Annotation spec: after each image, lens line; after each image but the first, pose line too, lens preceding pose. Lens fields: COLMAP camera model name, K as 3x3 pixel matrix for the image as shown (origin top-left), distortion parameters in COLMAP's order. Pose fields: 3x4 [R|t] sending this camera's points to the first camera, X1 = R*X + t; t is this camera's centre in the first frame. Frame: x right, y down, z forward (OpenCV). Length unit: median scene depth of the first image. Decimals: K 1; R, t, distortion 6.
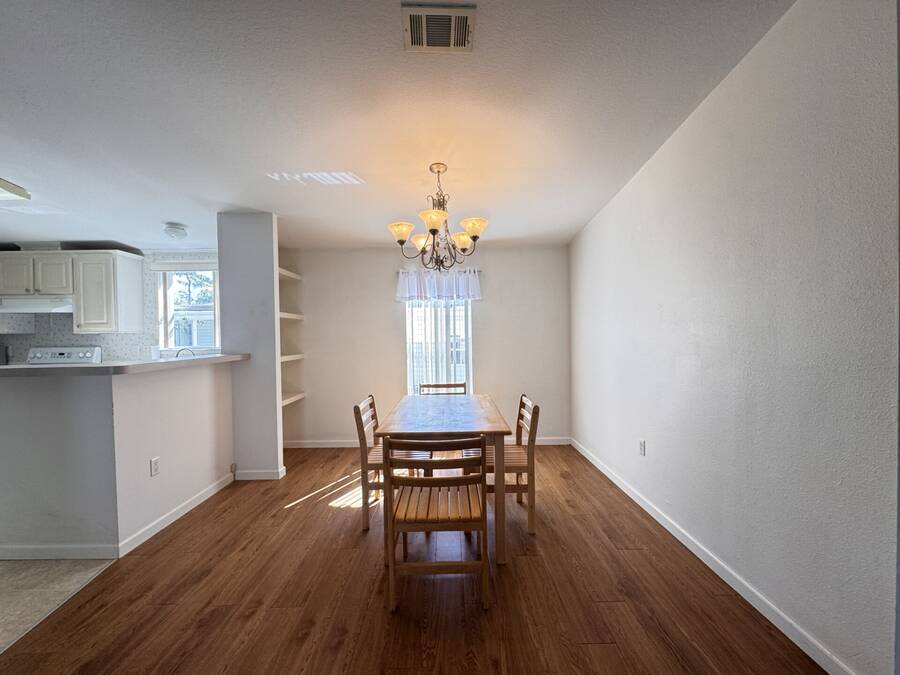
lens RADIAL K [[360.1, 0, 452.0], [0, 360.1, 335.3], [0, 0, 1]] dist [-0.000100, -0.000598]
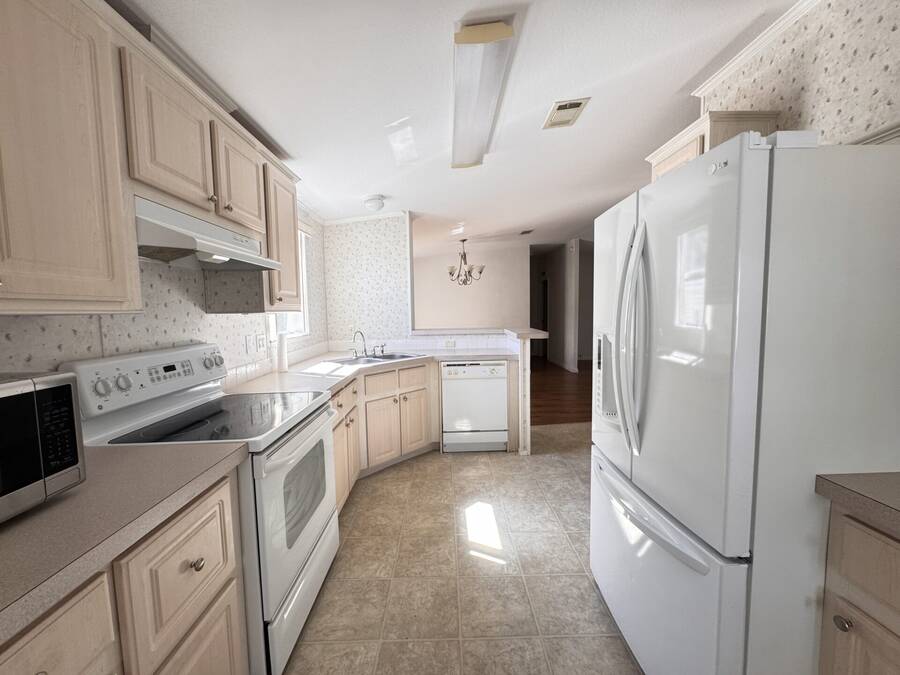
lens RADIAL K [[360.1, 0, 452.0], [0, 360.1, 341.0], [0, 0, 1]] dist [-0.000100, -0.000598]
pose [[-0.023094, -0.073904, 0.996998, -1.551267], [0.017579, 0.997080, 0.074317, 0.000162], [-0.999579, 0.019243, -0.021727, 0.746776]]
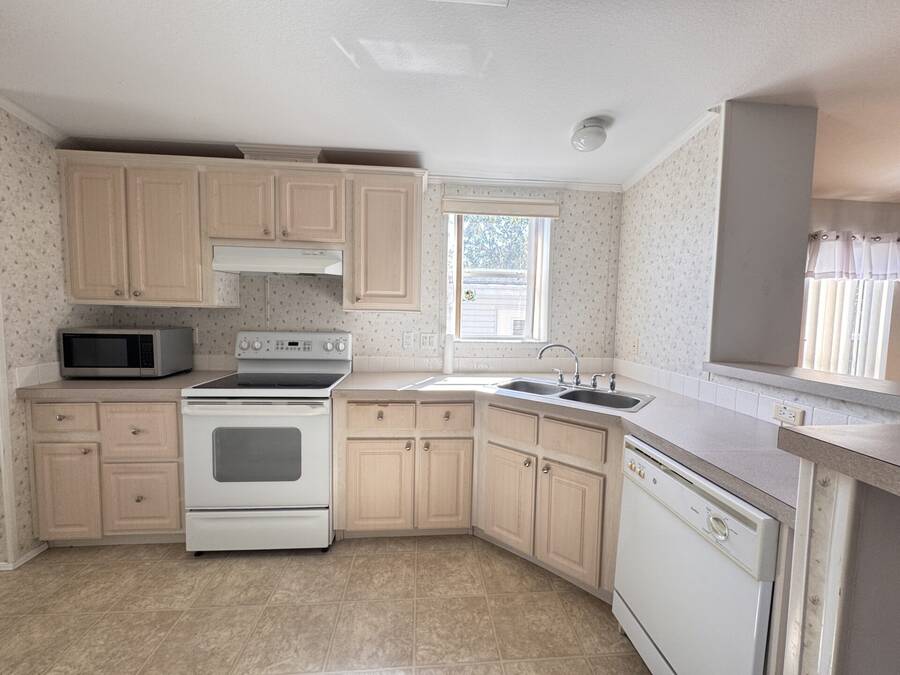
lens RADIAL K [[360.1, 0, 449.4], [0, 360.1, 339.8], [0, 0, 1]] dist [-0.000100, -0.000598]
pose [[0.996383, 0.027634, 0.080355, -0.919884], [-0.033596, 0.996706, 0.073819, -0.008414], [-0.078051, -0.076251, 0.994029, 0.398902]]
